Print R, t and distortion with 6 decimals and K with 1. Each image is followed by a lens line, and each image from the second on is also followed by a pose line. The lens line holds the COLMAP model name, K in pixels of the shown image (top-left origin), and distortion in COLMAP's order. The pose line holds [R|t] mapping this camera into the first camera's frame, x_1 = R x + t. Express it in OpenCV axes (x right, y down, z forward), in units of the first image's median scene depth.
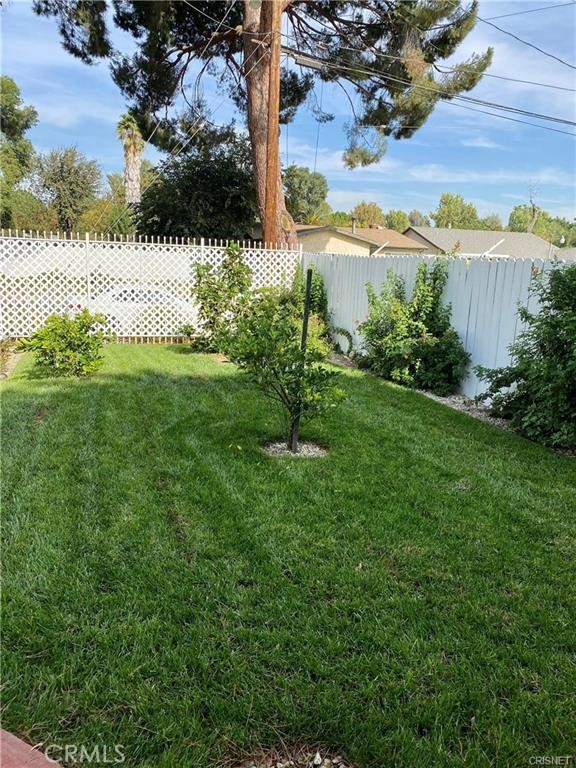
lens RADIAL K [[590.2, 0, 288.7], [0, 590.2, 381.6], [0, 0, 1]] dist [0.000187, -0.014145]
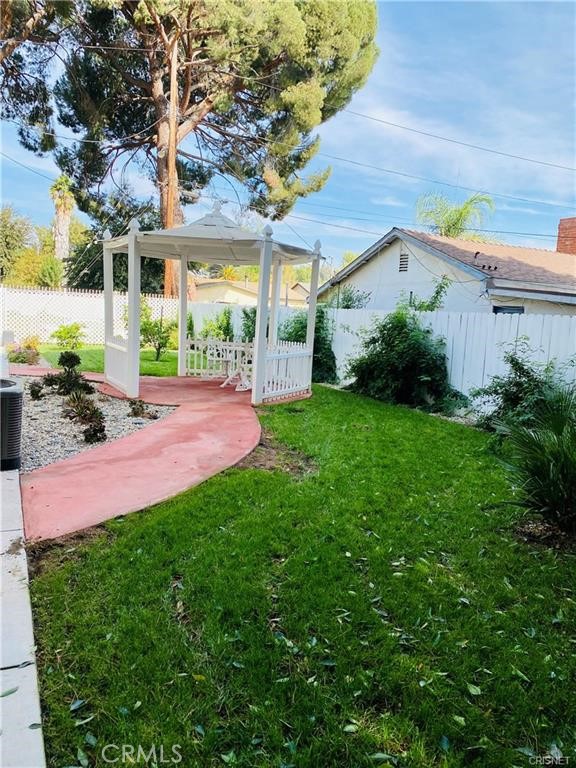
lens RADIAL K [[590.2, 0, 285.4], [0, 590.2, 386.7], [0, 0, 1]] dist [0.000187, -0.014145]
pose [[0.992106, -0.002772, 0.125371, 0.033087], [0.011426, 0.997596, -0.068356, 0.060297], [-0.124880, 0.069249, 0.989752, -0.291022]]
